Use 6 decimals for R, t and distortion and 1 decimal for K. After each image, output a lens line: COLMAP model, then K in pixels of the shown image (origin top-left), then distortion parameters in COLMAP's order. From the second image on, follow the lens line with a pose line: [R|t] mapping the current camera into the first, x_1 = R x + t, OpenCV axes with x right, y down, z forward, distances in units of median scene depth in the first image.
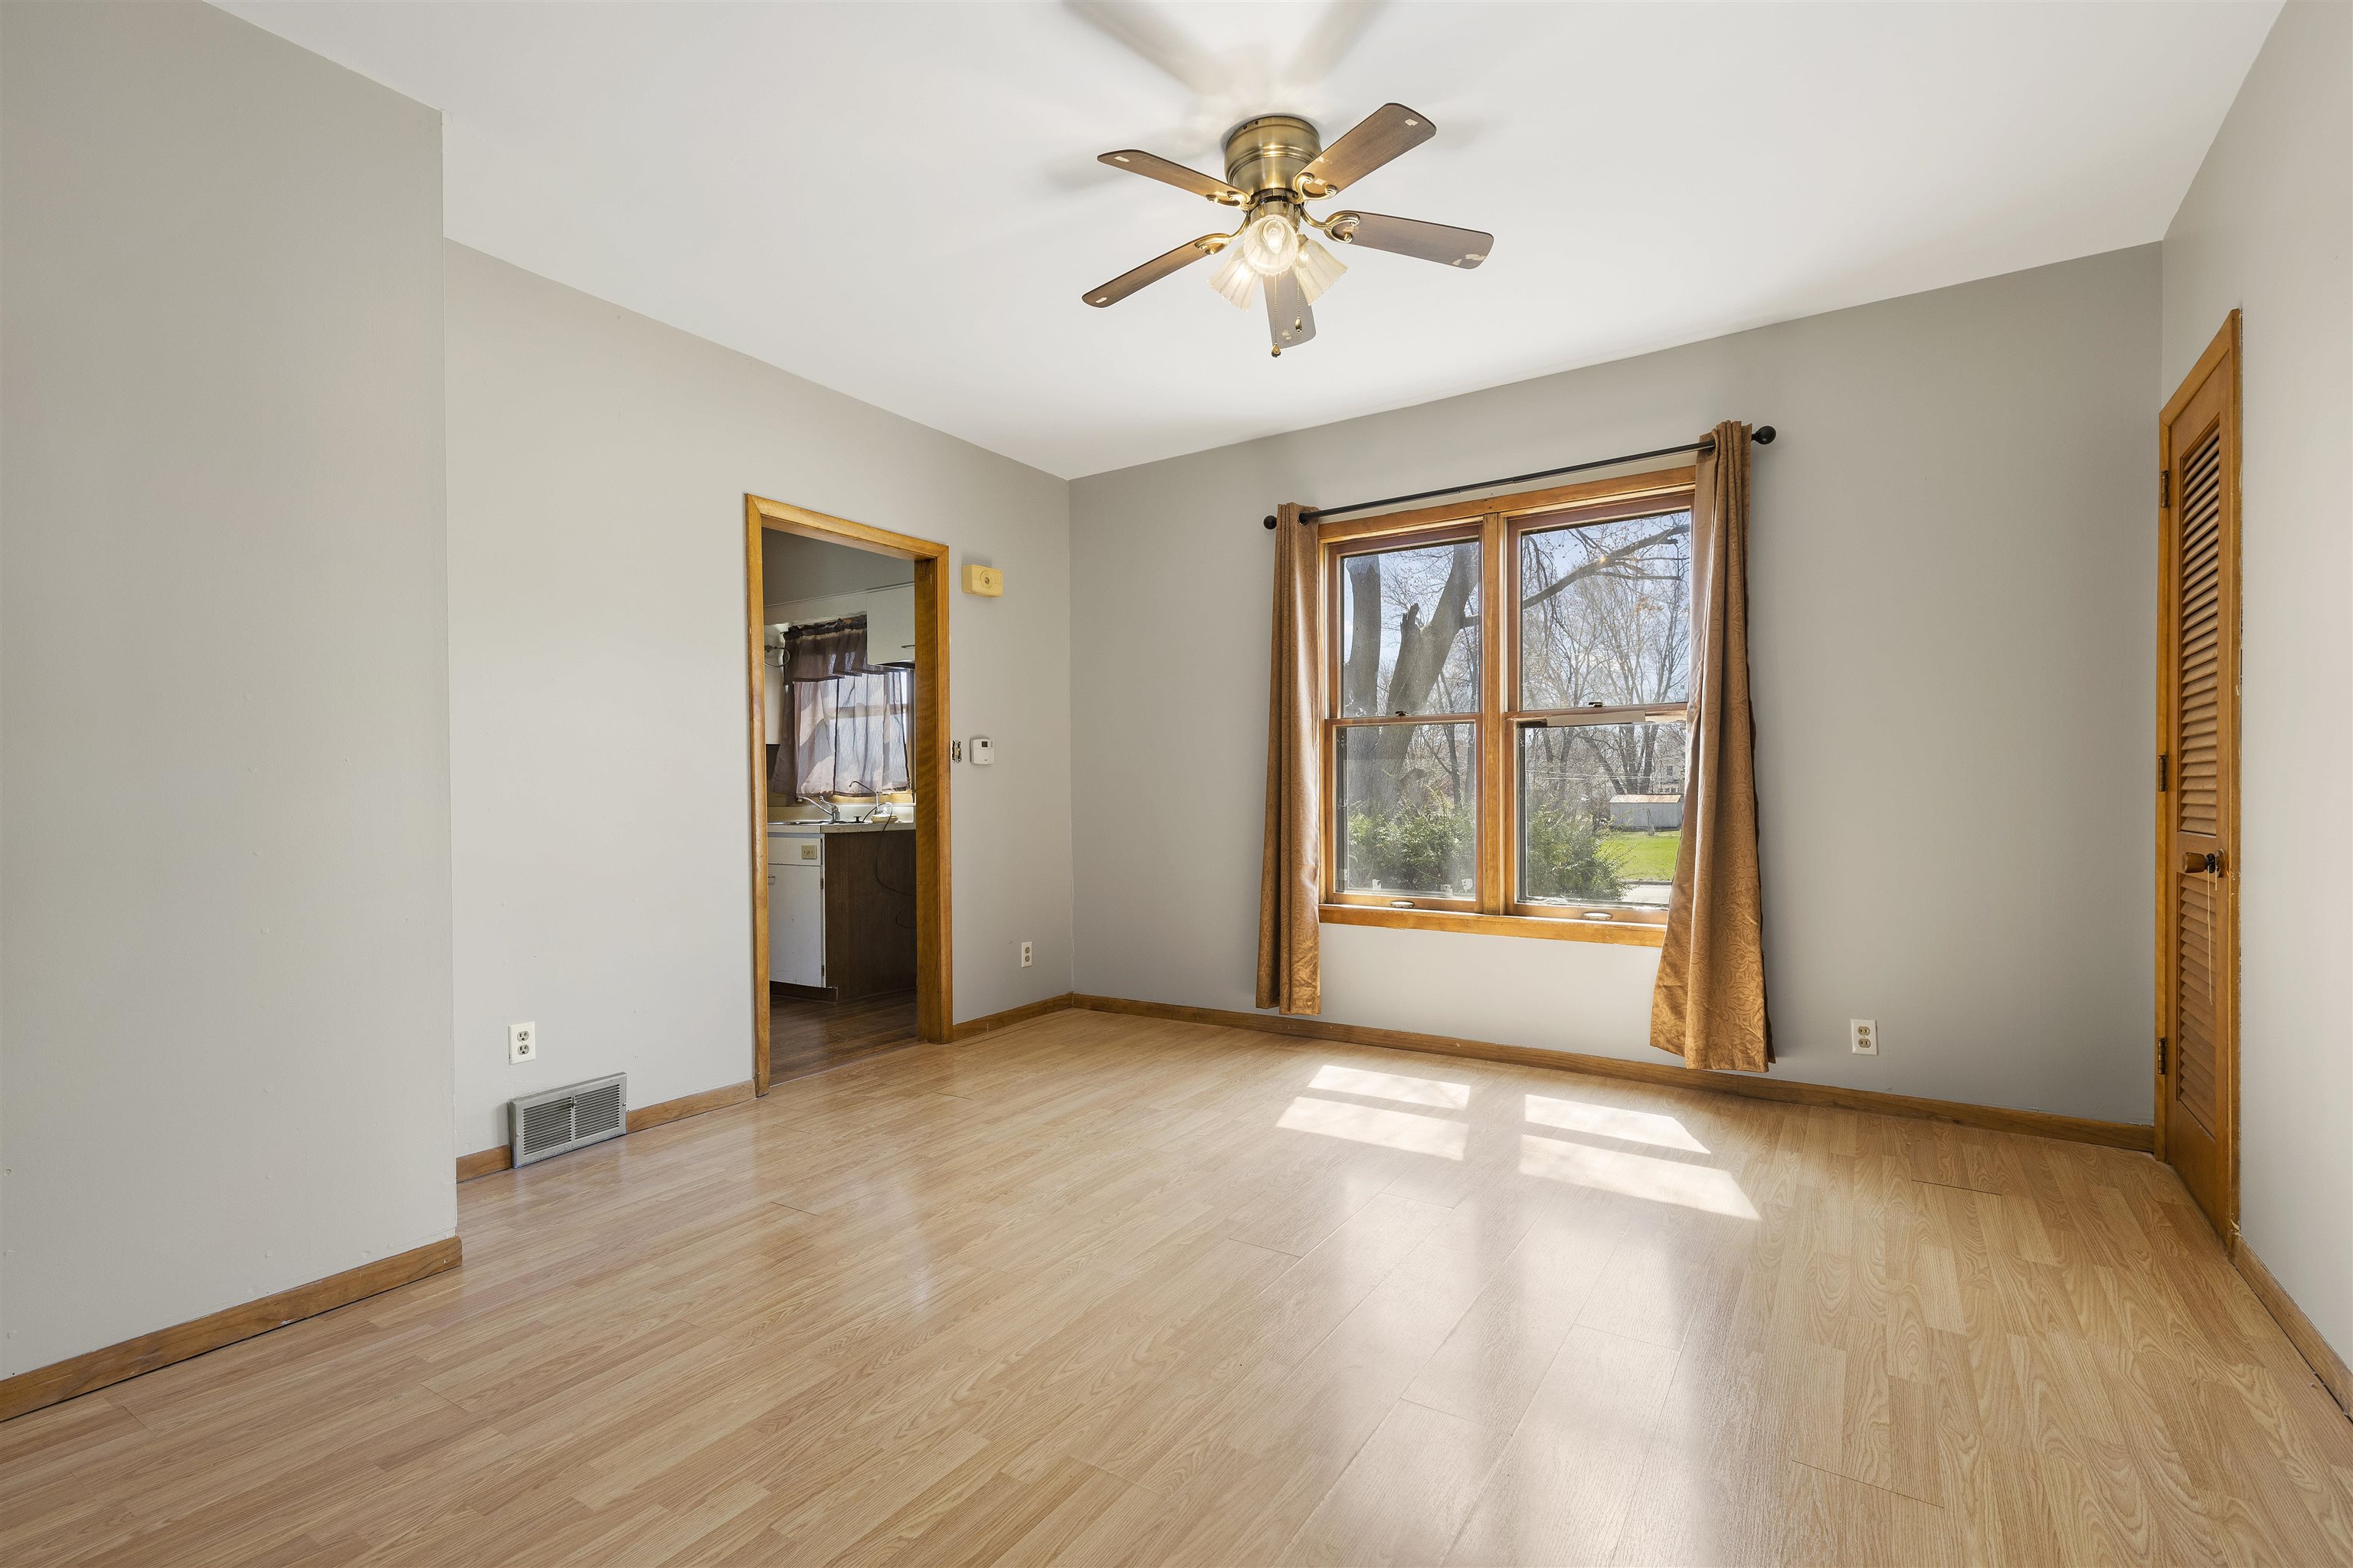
lens RADIAL K [[1066.3, 0, 1169.1], [0, 1066.3, 801.3], [0, 0, 1]] dist [0.001834, 0.000484]
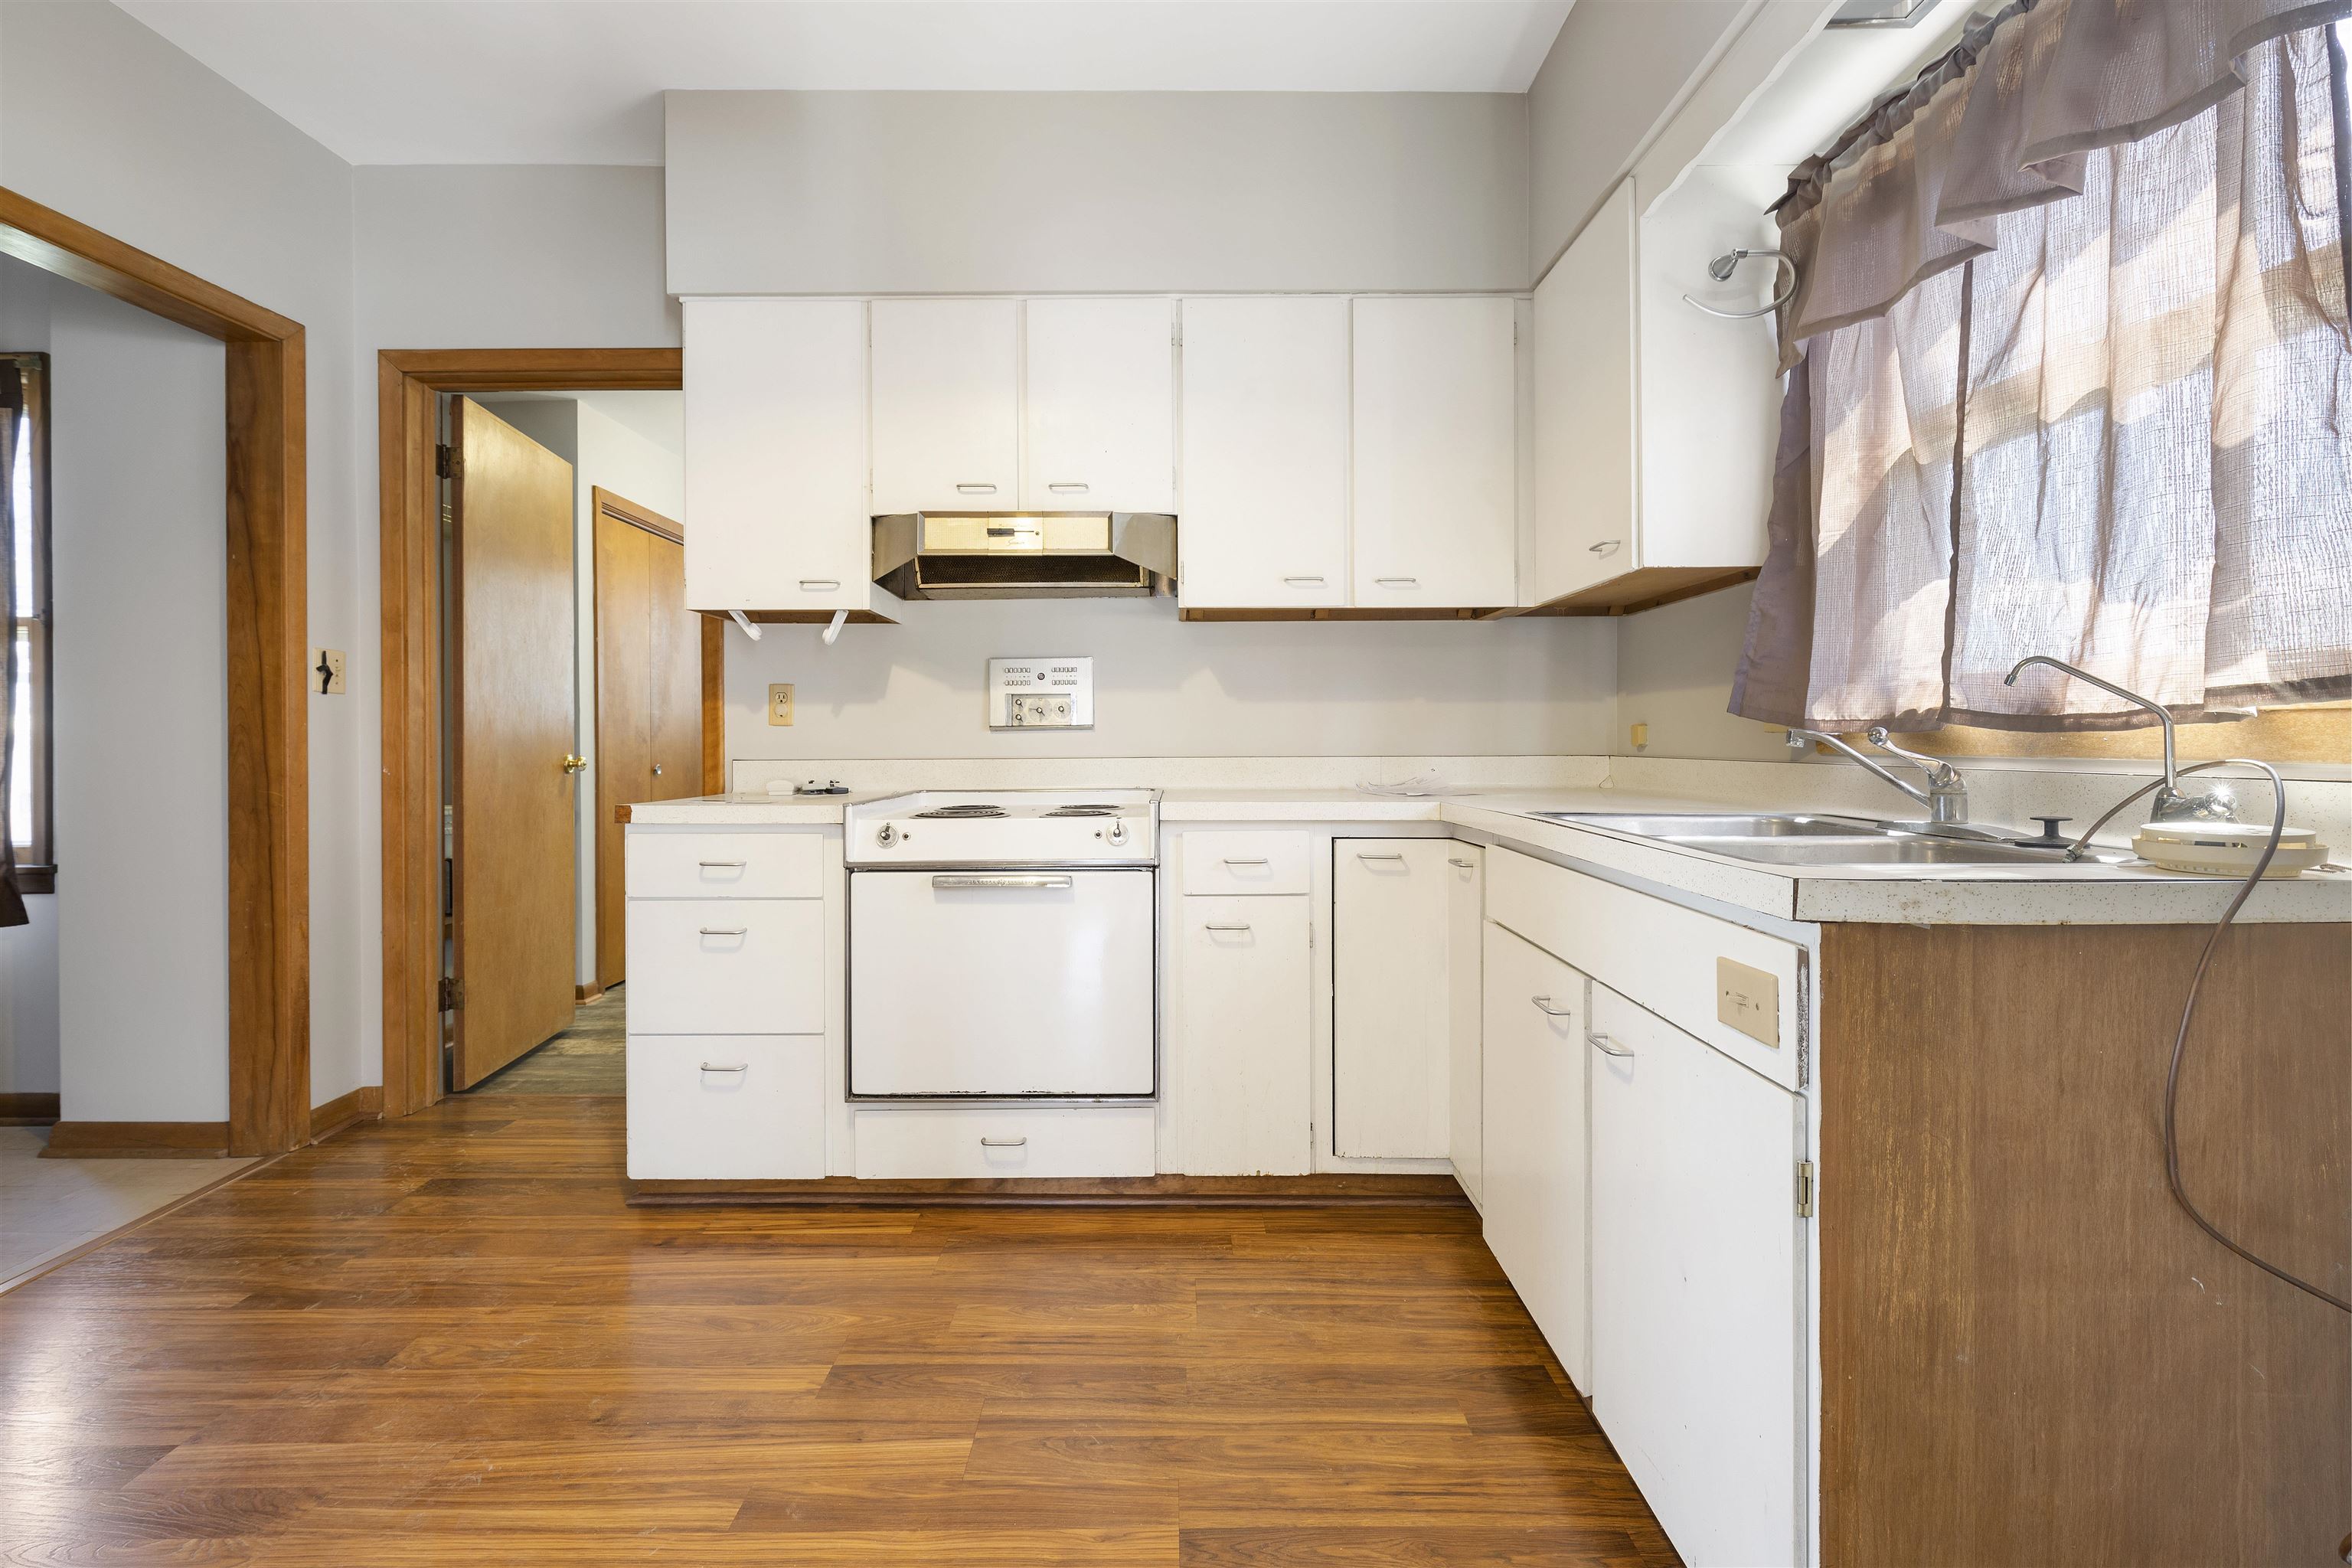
lens RADIAL K [[1065.9, 0, 1186.4], [0, 1065.9, 735.1], [0, 0, 1]] dist [0.001834, 0.000484]
pose [[0.541087, 0.004015, -0.840957, -0.195871], [-0.002913, 0.999992, 0.002900, -0.003041], [0.840961, 0.000880, 0.541094, 0.700762]]
